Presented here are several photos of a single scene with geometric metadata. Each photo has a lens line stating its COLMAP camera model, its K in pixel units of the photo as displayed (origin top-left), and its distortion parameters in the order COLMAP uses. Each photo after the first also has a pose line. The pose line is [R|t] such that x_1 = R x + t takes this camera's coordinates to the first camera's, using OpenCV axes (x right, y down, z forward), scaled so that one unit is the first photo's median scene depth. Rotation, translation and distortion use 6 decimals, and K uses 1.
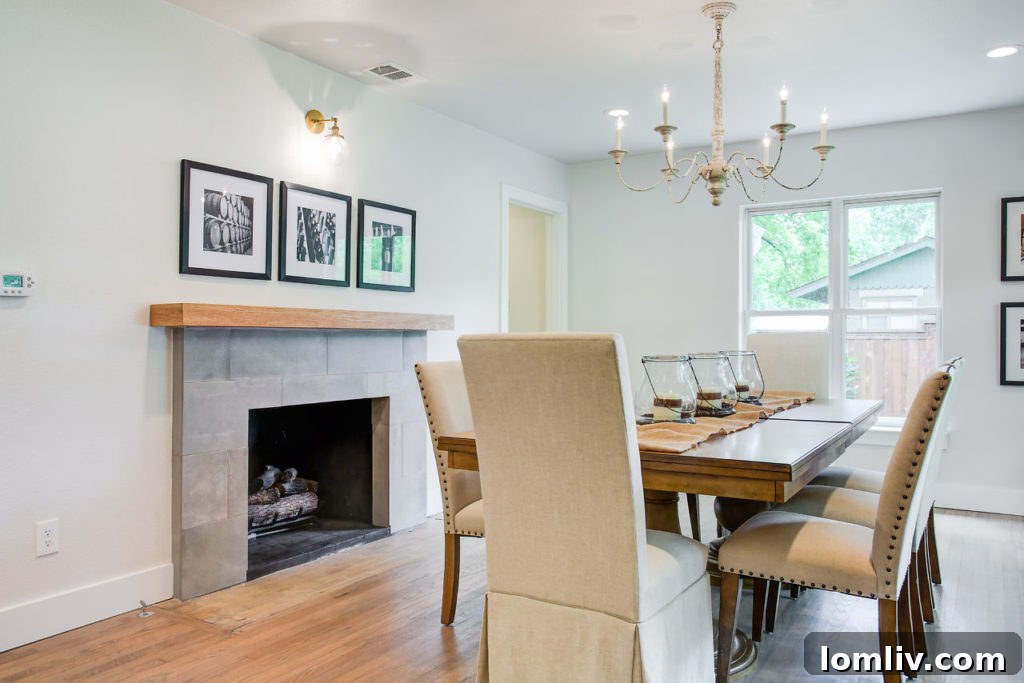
lens RADIAL K [[791.3, 0, 512.5], [0, 791.3, 337.0], [0, 0, 1]] dist [0.004522, 0.005139]
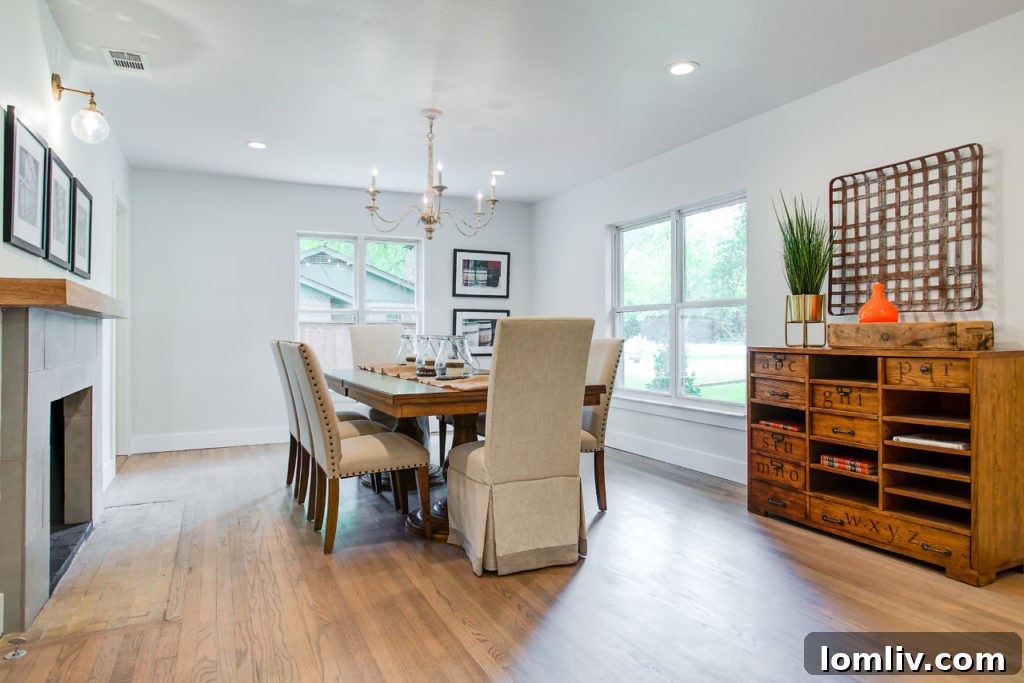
lens RADIAL K [[635.2, 0, 511.7], [0, 635.2, 332.6], [0, 0, 1]] dist [-0.008522, 0.007239]
pose [[0.543186, -0.000444, 0.839612, -0.705977], [0.005504, 0.999980, -0.003033, 0.020558], [-0.839594, 0.006269, 0.543178, 0.200551]]
